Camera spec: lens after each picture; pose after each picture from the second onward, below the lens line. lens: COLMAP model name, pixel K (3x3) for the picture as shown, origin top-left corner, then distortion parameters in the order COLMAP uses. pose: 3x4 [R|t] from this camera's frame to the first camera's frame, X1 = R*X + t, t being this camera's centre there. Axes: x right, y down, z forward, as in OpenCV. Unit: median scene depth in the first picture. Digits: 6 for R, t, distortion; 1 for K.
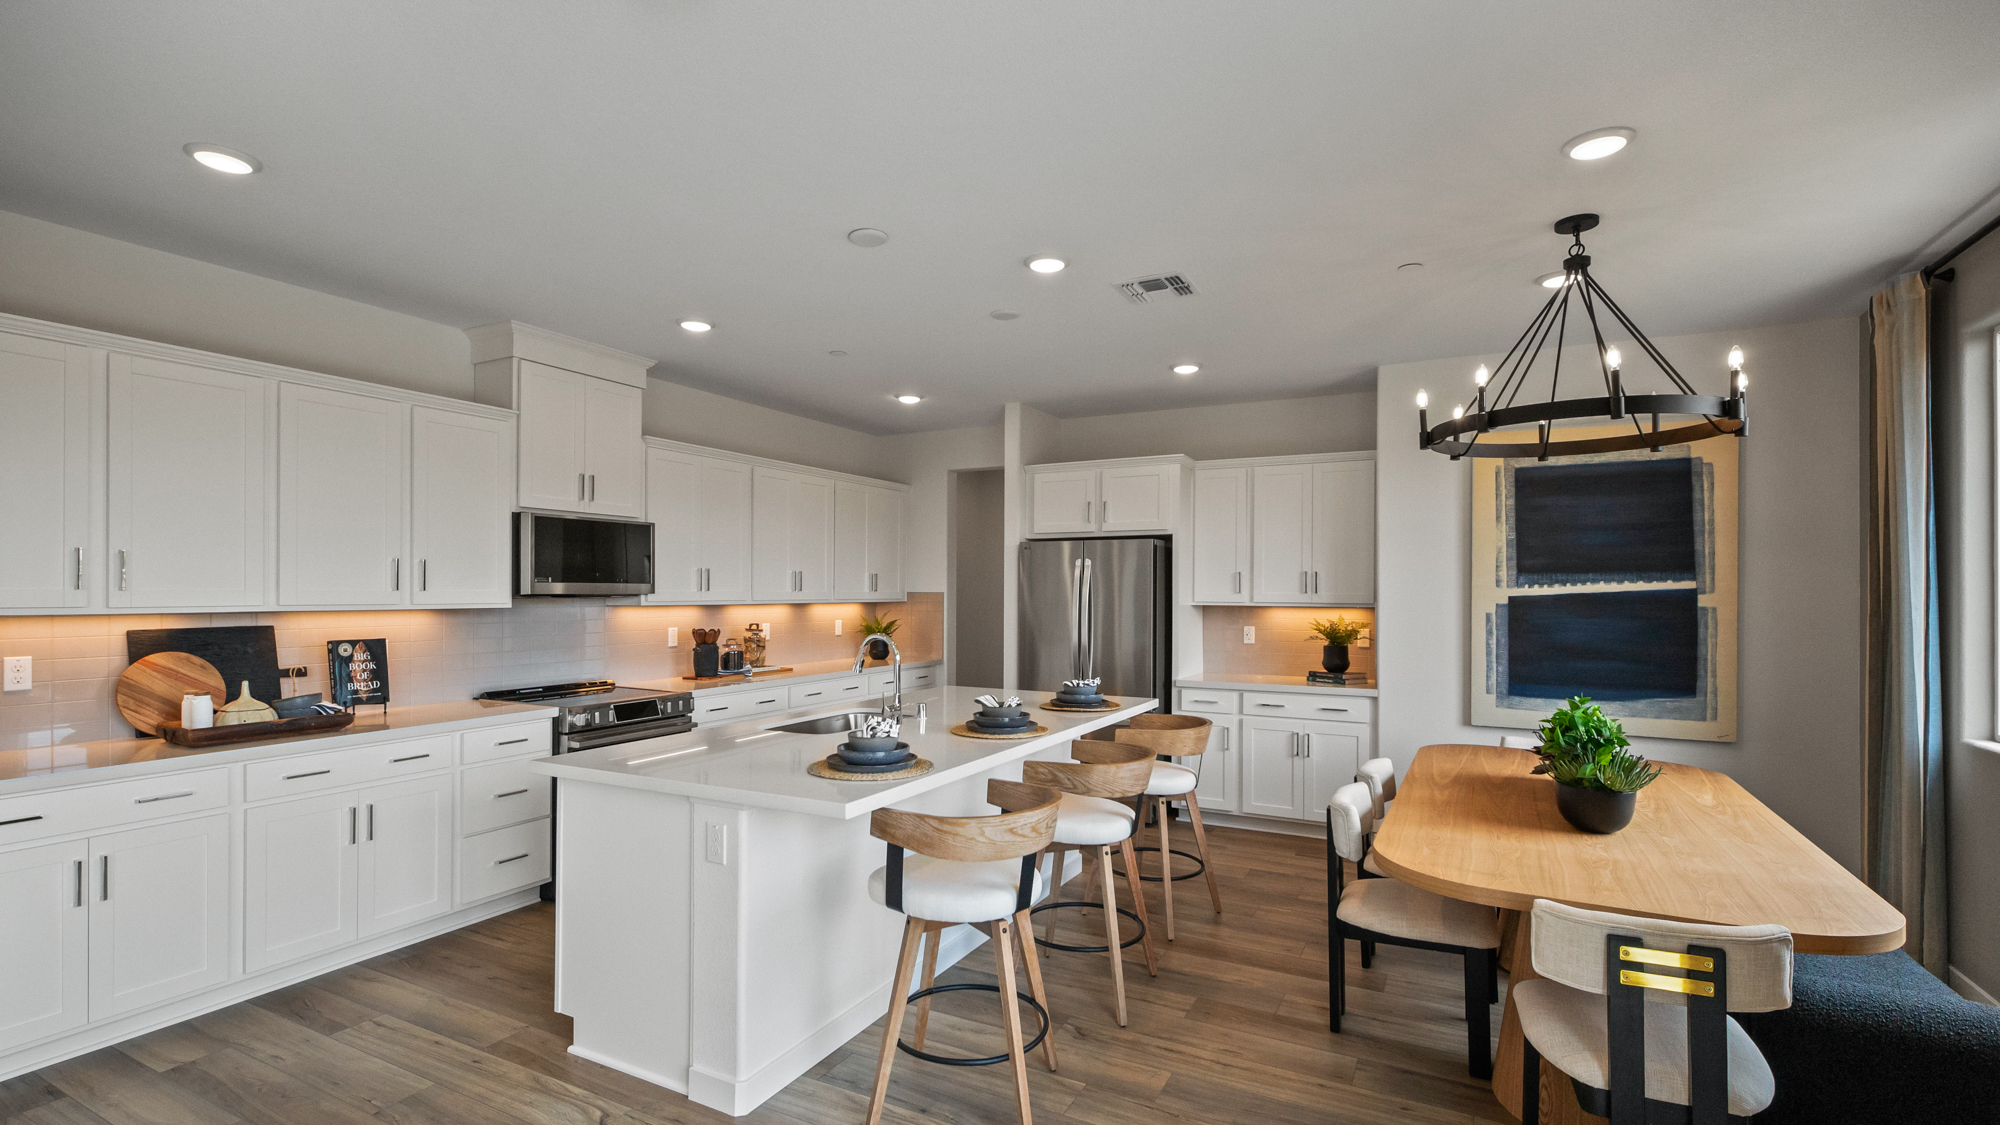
lens RADIAL K [[904.3, 0, 990.3], [0, 904.3, 580.5], [0, 0, 1]] dist [0.000496, -0.000680]
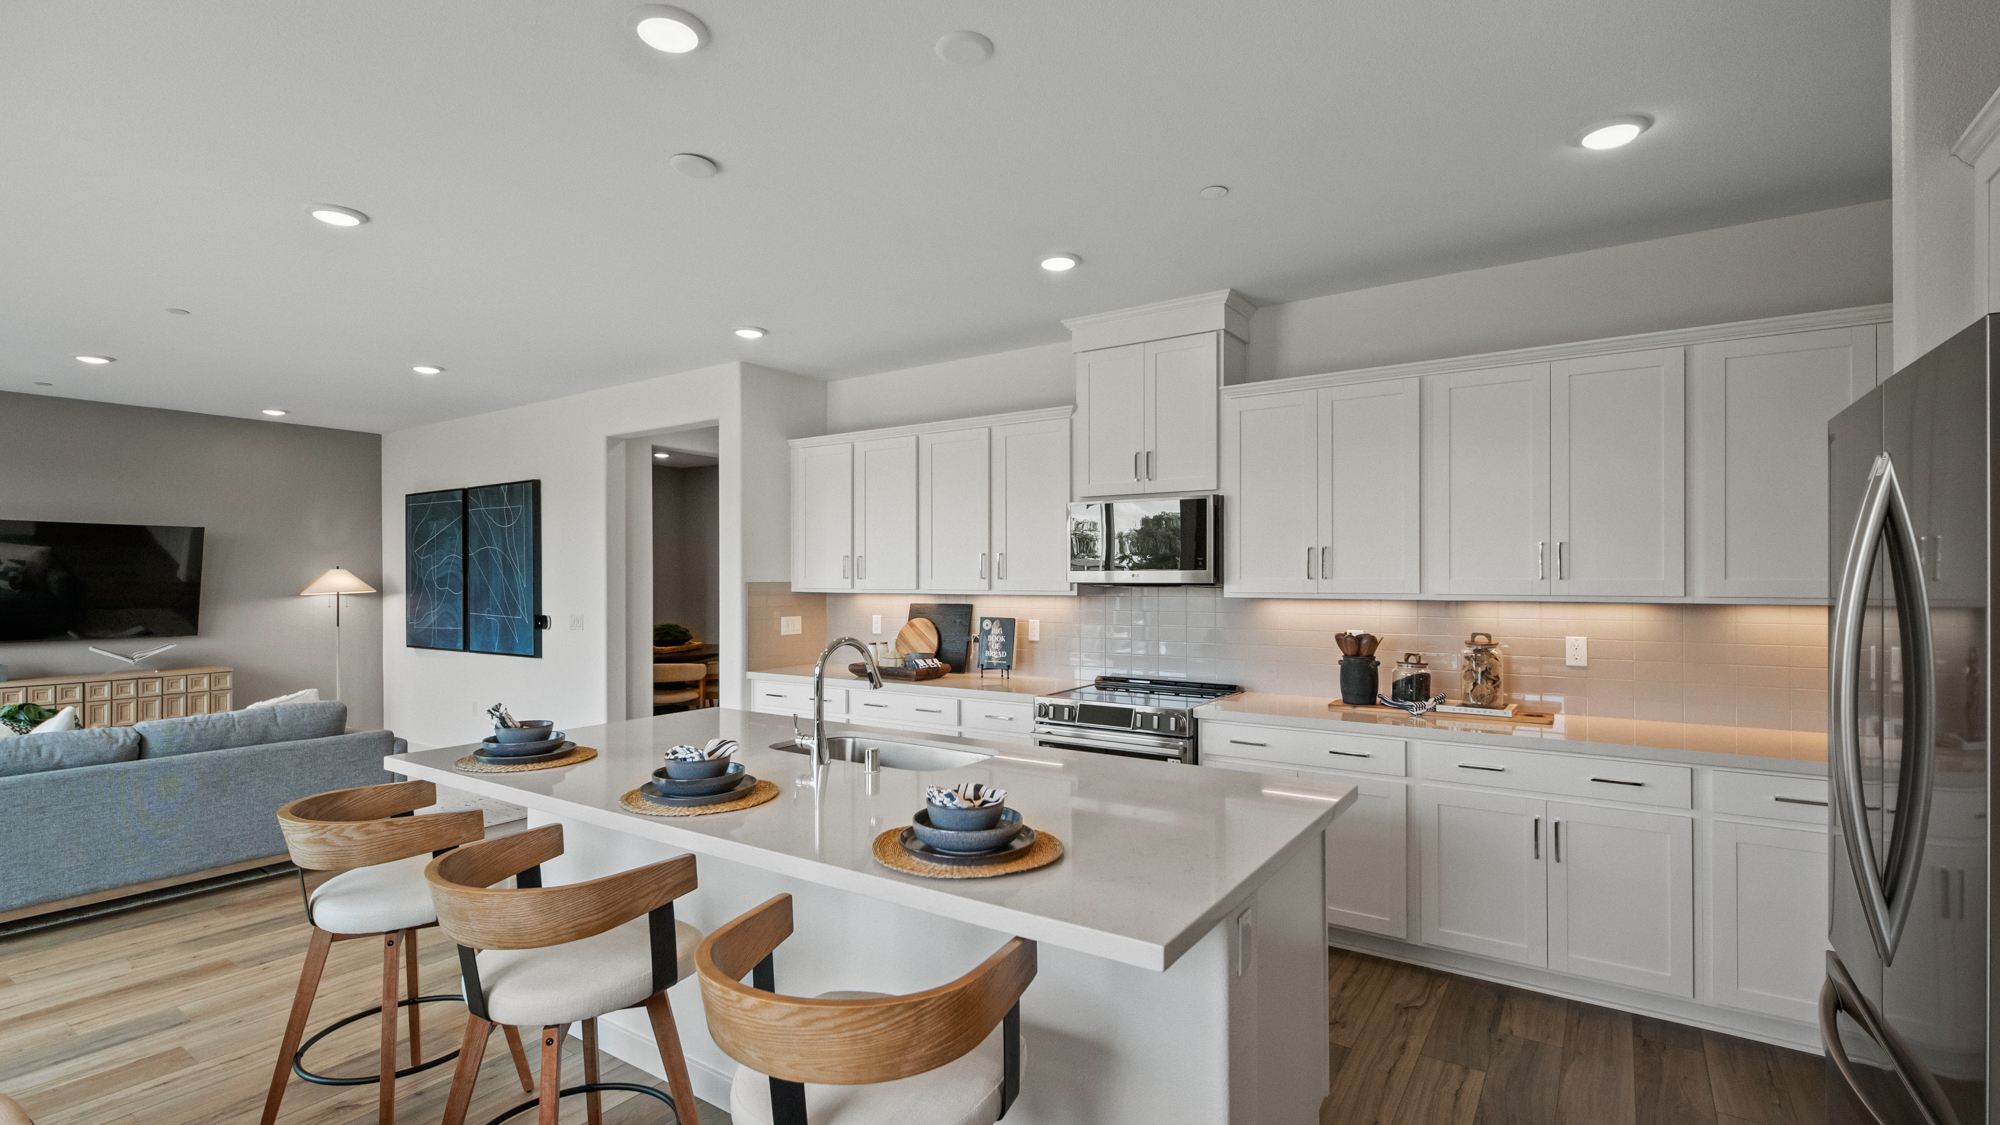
lens RADIAL K [[904.3, 0, 990.3], [0, 904.3, 580.5], [0, 0, 1]] dist [0.000496, -0.000680]
pose [[-0.110663, 0.001404, -0.993857, 0.508220], [0.009795, 0.999952, 0.000322, 0.011552], [0.993810, -0.009700, -0.110671, 1.018841]]
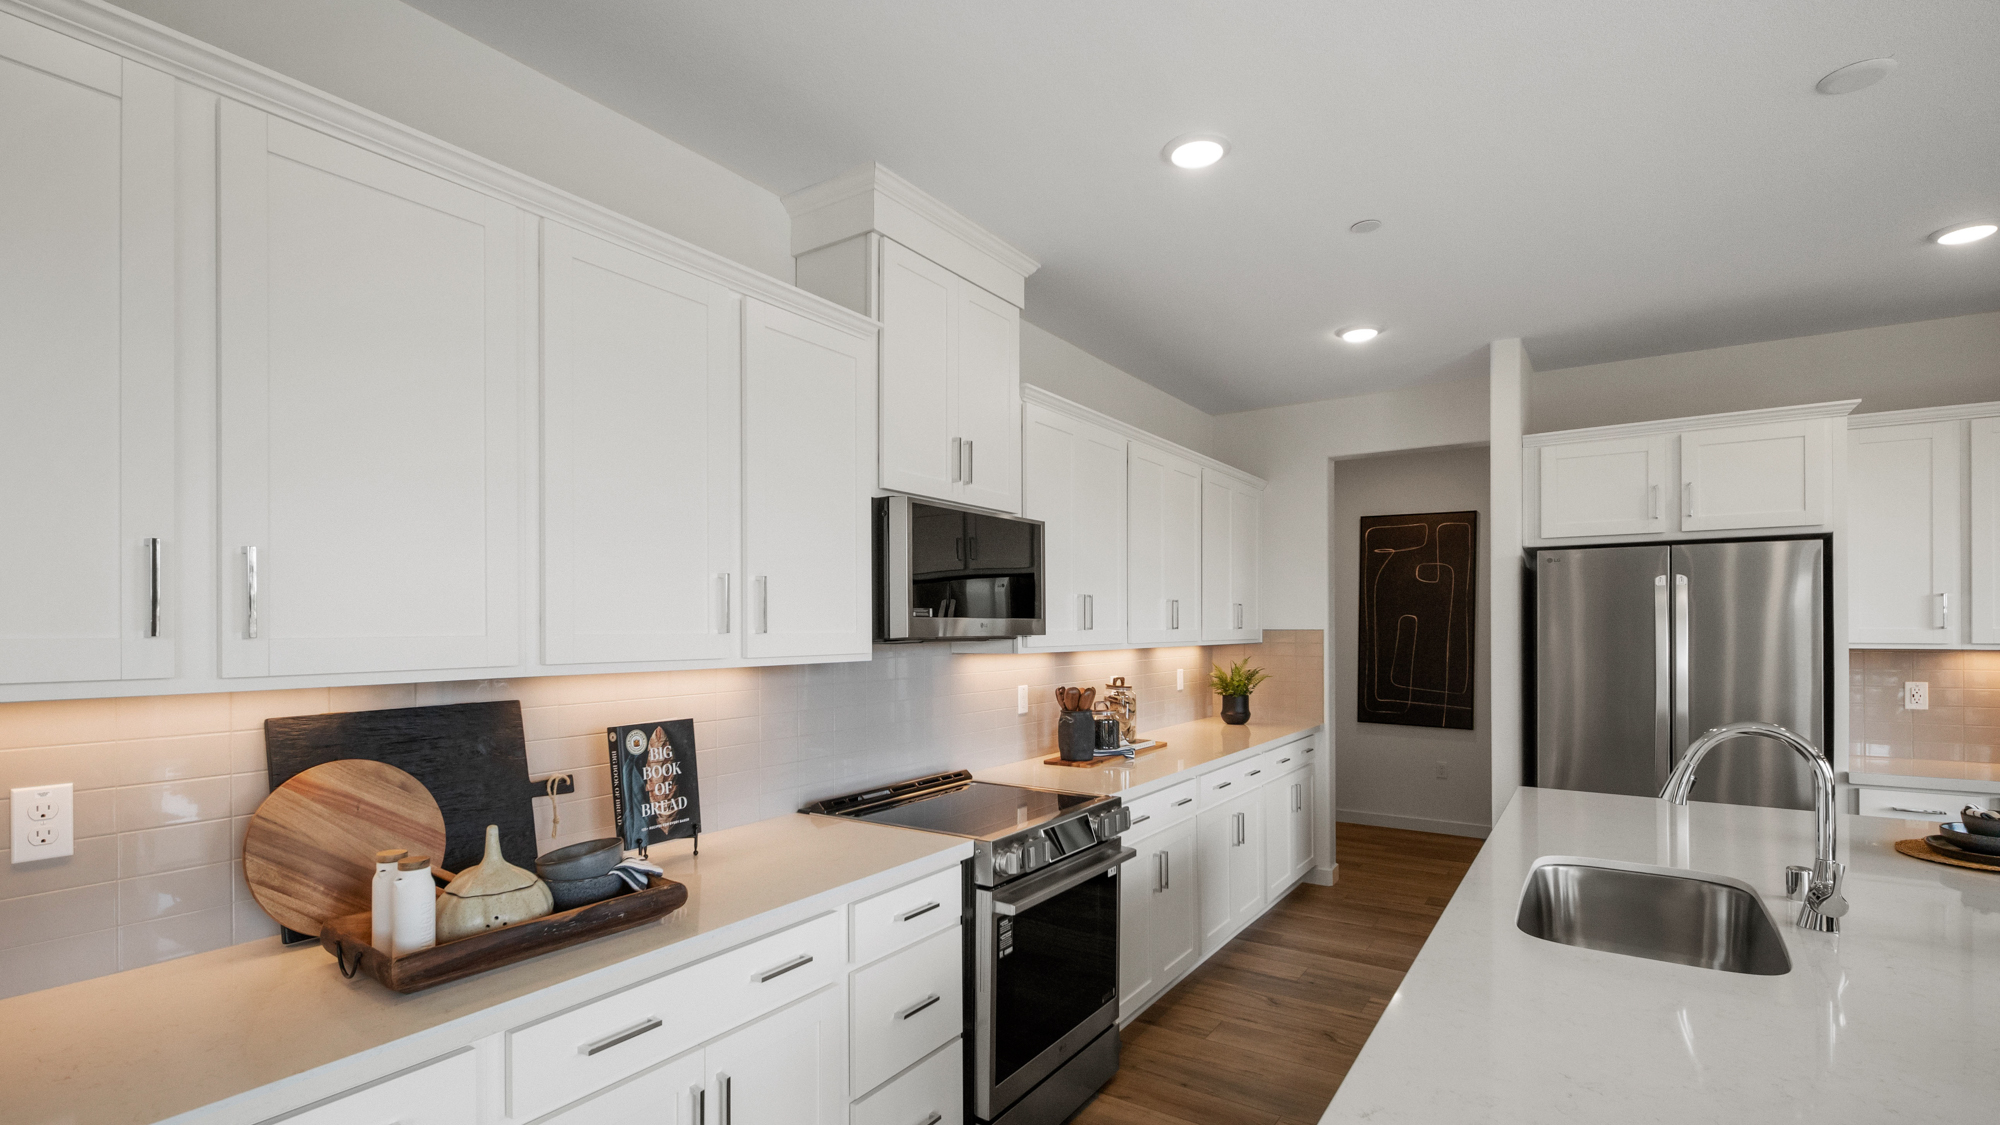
lens RADIAL K [[919.0, 0, 988.7], [0, 919.0, 617.2], [0, 0, 1]] dist [0.000344, -0.000119]
pose [[0.993661, -0.006204, -0.112244, -0.390306], [0.006365, 0.999979, 0.001078, 0.001710], [0.112235, -0.001786, 0.993680, 0.420696]]
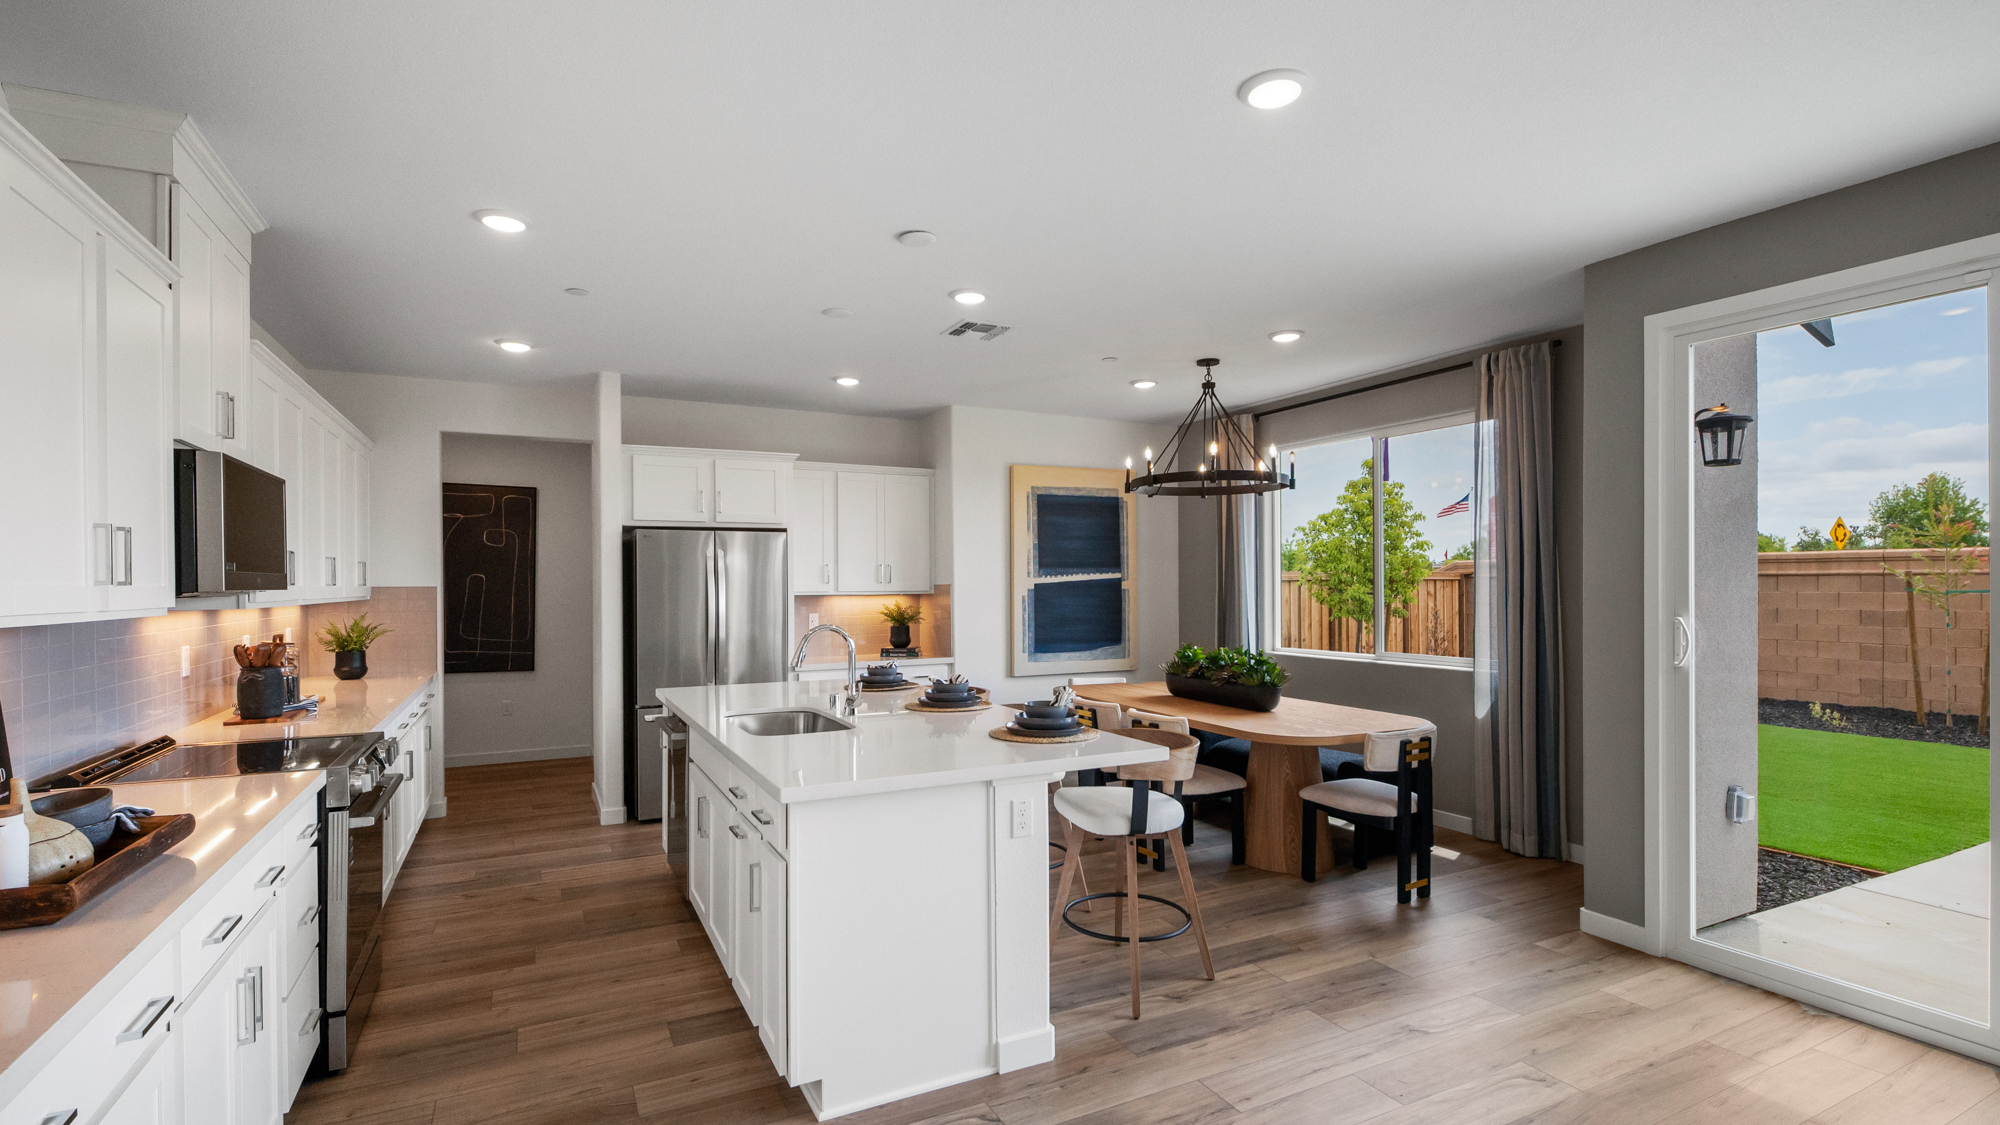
lens RADIAL K [[904.3, 0, 990.3], [0, 904.3, 580.5], [0, 0, 1]] dist [0.000496, -0.000680]
pose [[0.582598, -0.004454, 0.812748, -0.697665], [-0.001347, 0.999978, 0.006445, 0.003467], [-0.812759, -0.004850, 0.582579, 0.245385]]
